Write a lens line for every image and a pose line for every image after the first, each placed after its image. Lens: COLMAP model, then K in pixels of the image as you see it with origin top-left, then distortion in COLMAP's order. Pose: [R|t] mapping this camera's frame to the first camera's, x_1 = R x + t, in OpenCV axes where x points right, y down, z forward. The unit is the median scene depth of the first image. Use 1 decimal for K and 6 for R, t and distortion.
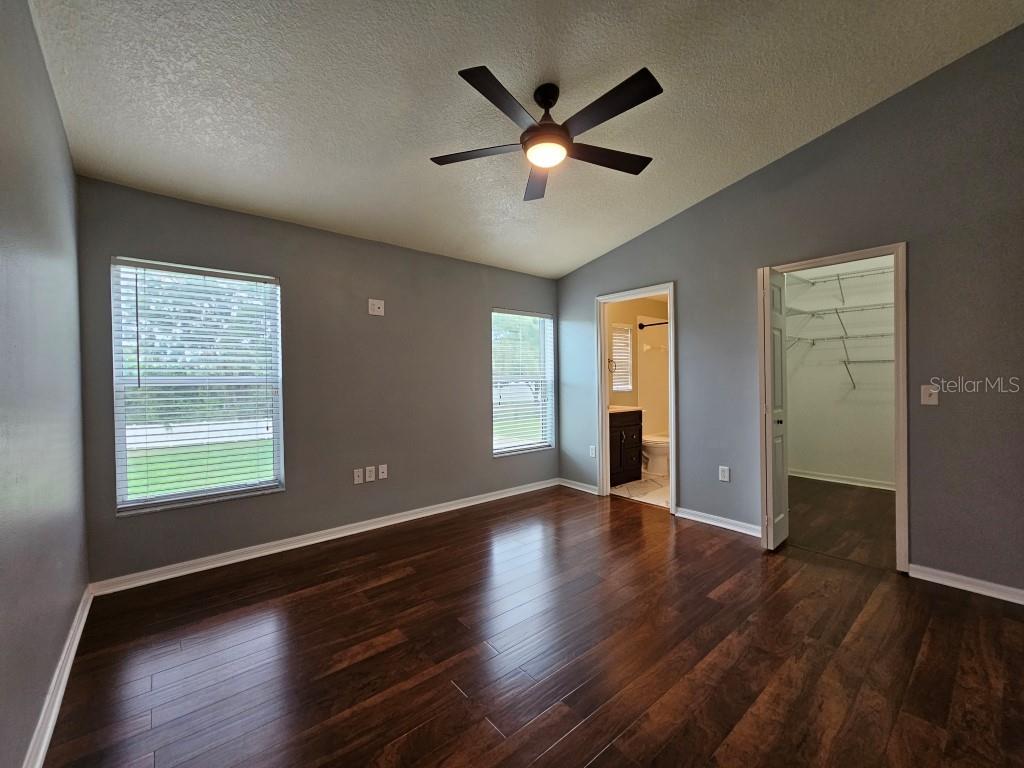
lens RADIAL K [[418.3, 0, 514.0], [0, 418.3, 382.9], [0, 0, 1]] dist [0.000188, -0.000758]
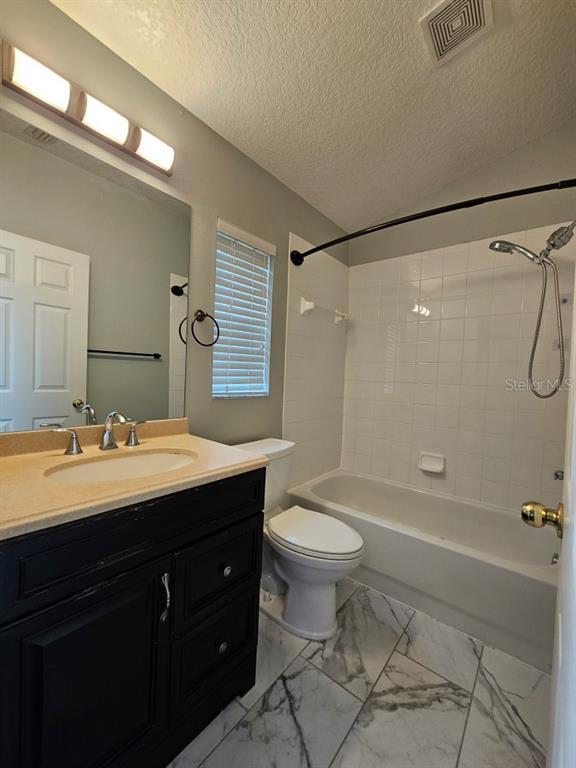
lens RADIAL K [[313.7, 0, 288.0], [0, 313.7, 384.0], [0, 0, 1]] dist [0.000188, -0.000758]
pose [[0.981512, 0.040311, 0.187110, 0.239471], [-0.044058, 0.998902, 0.015907, -0.000137], [-0.186263, -0.023857, 0.982210, 0.666755]]
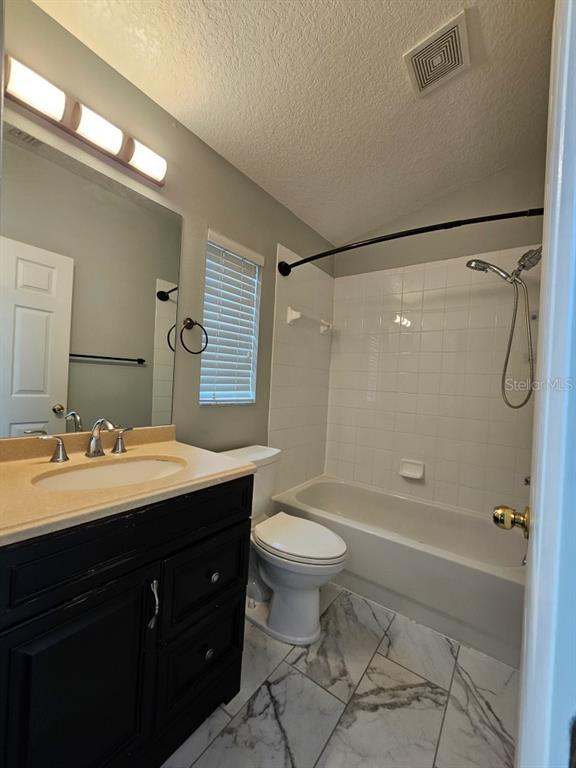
lens RADIAL K [[313.7, 0, 288.0], [0, 313.7, 384.0], [0, 0, 1]] dist [0.000188, -0.000758]
pose [[0.969434, 0.056915, 0.238661, 0.234781], [-0.057355, 0.998341, -0.005107, -0.002239], [-0.238556, -0.008738, 0.971090, 0.661312]]
